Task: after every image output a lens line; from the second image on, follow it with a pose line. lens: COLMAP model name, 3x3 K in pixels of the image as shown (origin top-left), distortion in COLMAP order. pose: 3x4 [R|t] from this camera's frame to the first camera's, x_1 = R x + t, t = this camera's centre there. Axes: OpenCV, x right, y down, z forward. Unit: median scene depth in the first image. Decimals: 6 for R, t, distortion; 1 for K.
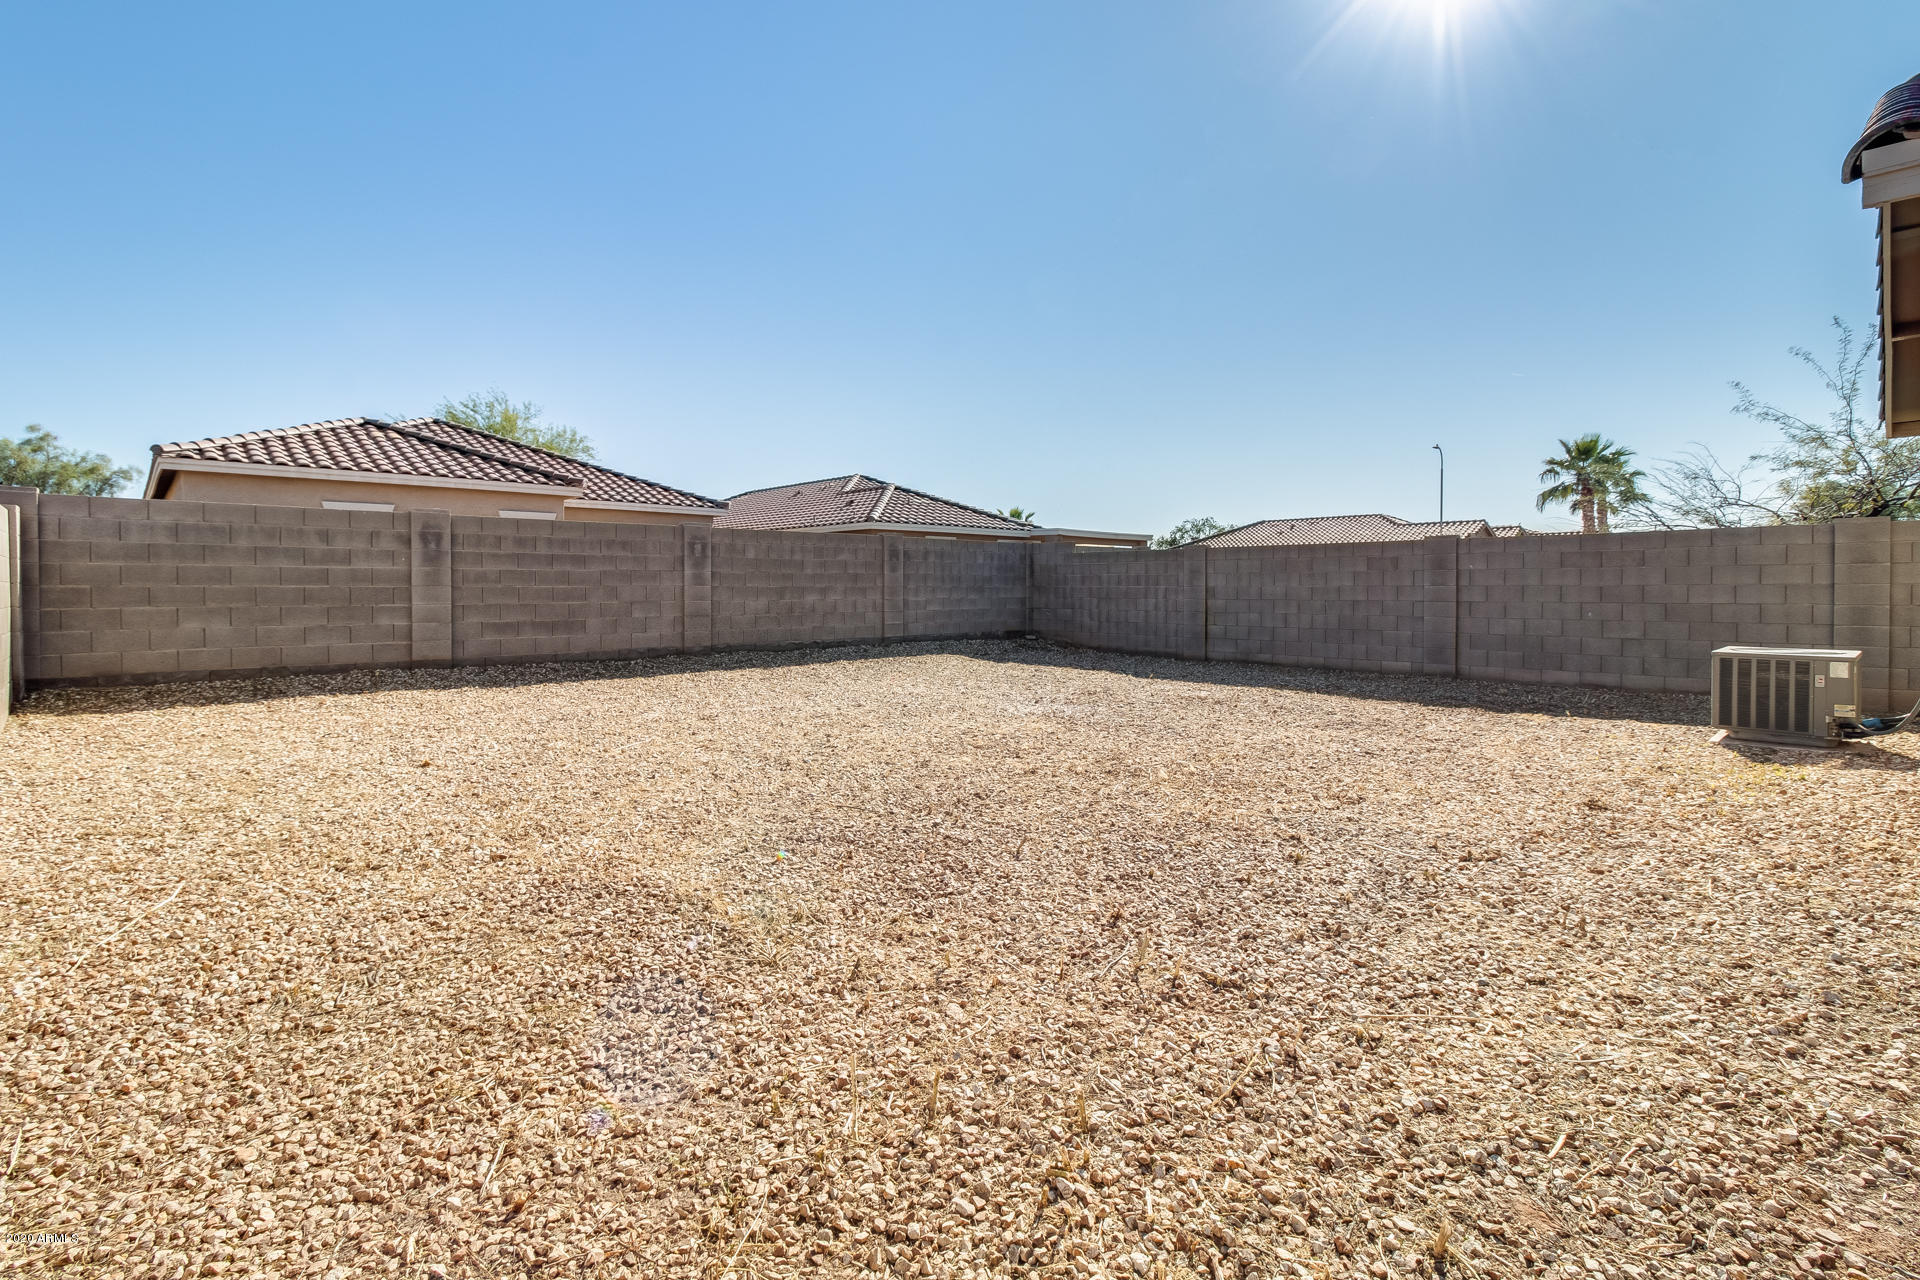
lens RADIAL K [[886.0, 0, 978.0], [0, 886.0, 599.8], [0, 0, 1]] dist [0.003311, 0.000336]
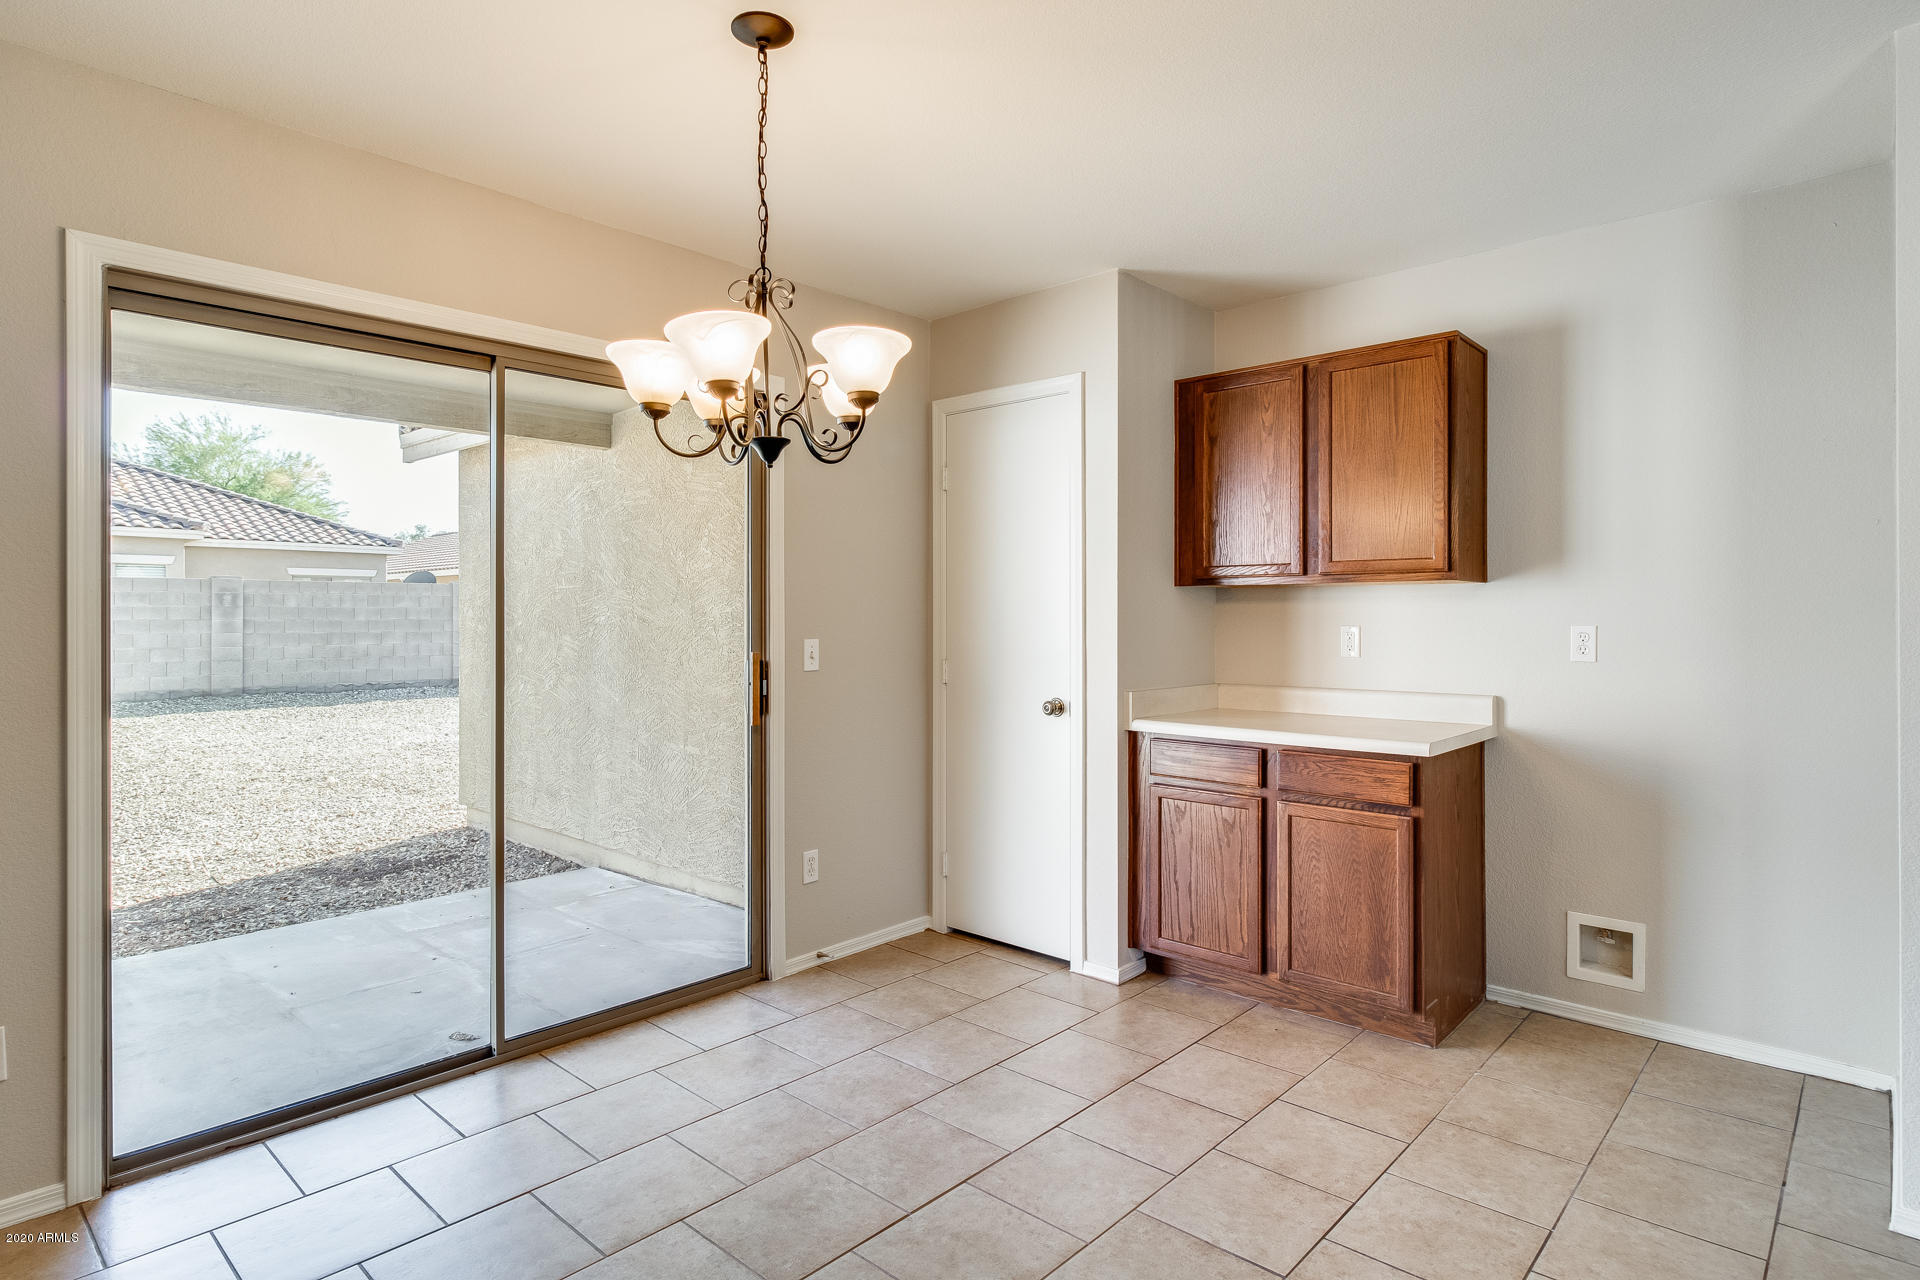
lens RADIAL K [[1015.3, 0, 959.1], [0, 1015.3, 619.0], [0, 0, 1]] dist [0.004410, 0.000941]
pose [[0.997833, 0.001340, 0.065790, 0.491199], [-0.000581, 0.999933, -0.011545, -0.018842], [-0.065801, 0.011482, 0.997767, -0.307025]]
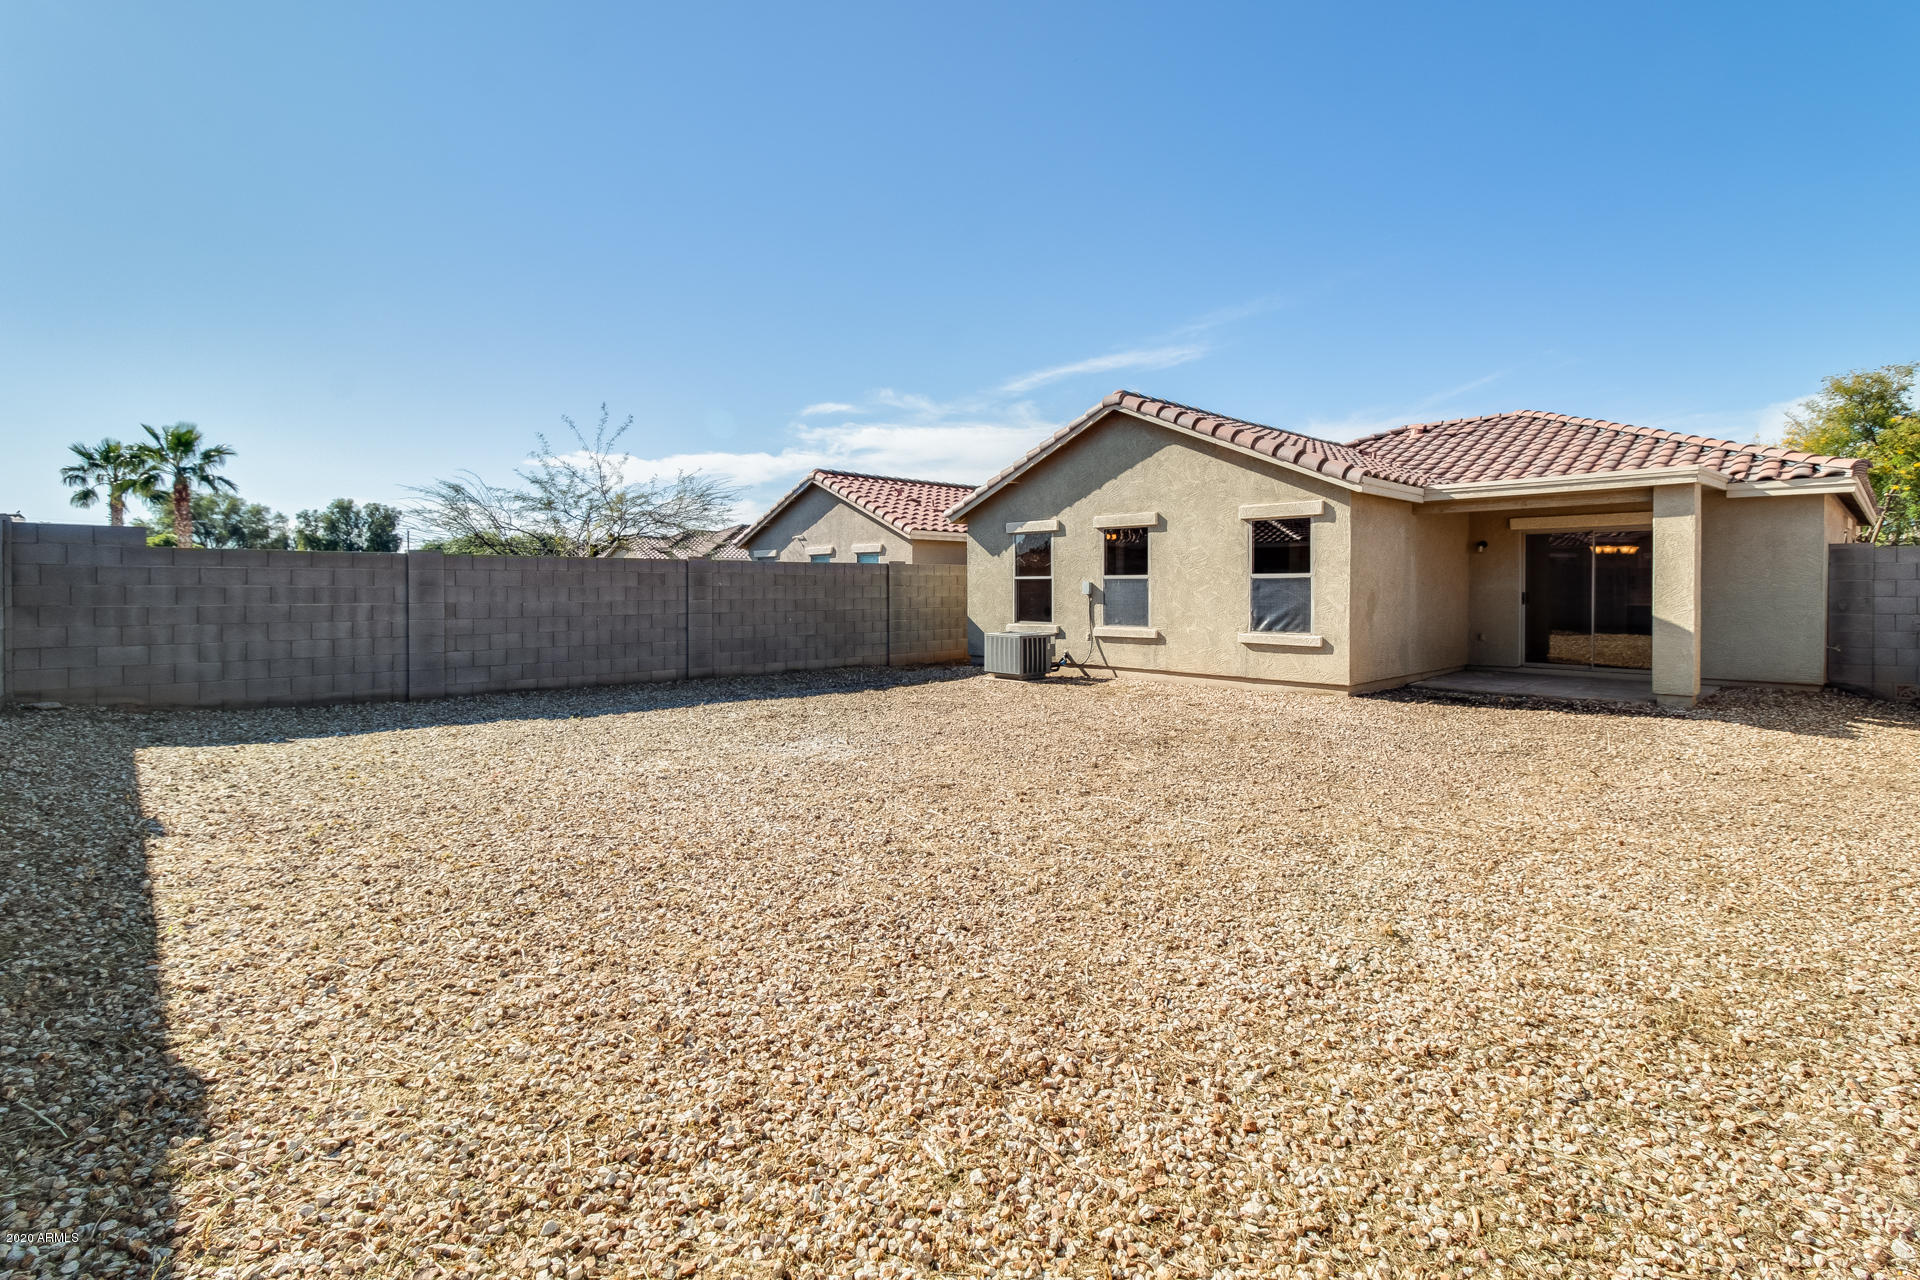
lens RADIAL K [[886.0, 0, 969.7], [0, 886.0, 596.5], [0, 0, 1]] dist [0.003311, 0.000336]
pose [[0.001678, -0.008740, 0.999960, -0.548177], [0.014710, 0.999854, 0.008714, -0.021578], [-0.999890, 0.014695, 0.001806, 0.554500]]
